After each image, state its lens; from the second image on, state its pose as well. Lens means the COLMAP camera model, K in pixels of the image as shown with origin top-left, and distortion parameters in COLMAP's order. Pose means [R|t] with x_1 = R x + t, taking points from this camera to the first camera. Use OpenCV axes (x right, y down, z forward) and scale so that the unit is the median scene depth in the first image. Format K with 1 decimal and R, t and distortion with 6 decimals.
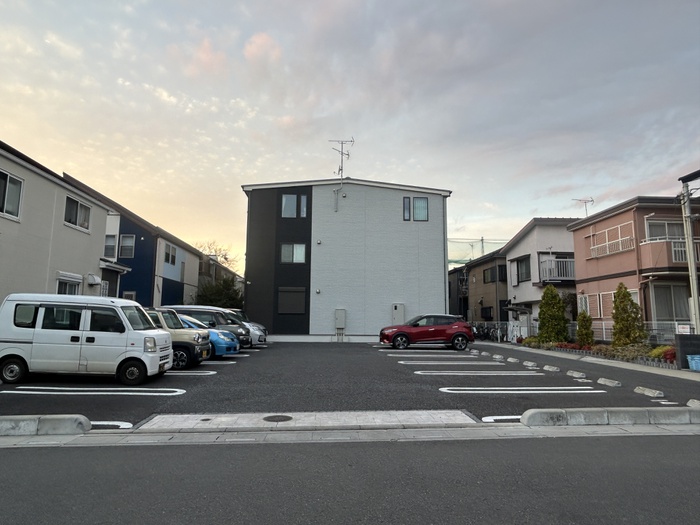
lens RADIAL K [[456.6, 0, 350.0], [0, 456.6, 262.5], [0, 0, 1]] dist [0.000333, -0.000142]
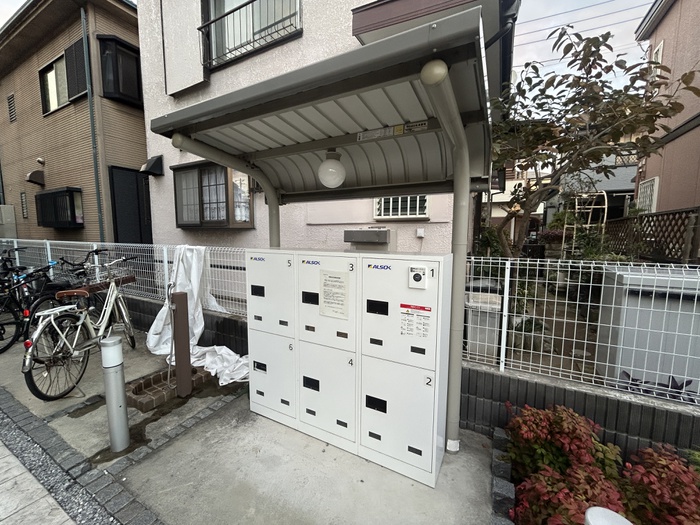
lens RADIAL K [[282.4, 0, 350.0], [0, 282.4, 262.5], [0, 0, 1]] dist [0.001180, -0.000265]
pose [[0.527378, -0.083625, 0.845505, 0.440743], [-0.114032, 0.979174, 0.167973, 0.167210], [-0.841943, -0.185000, 0.506859, 1.345973]]
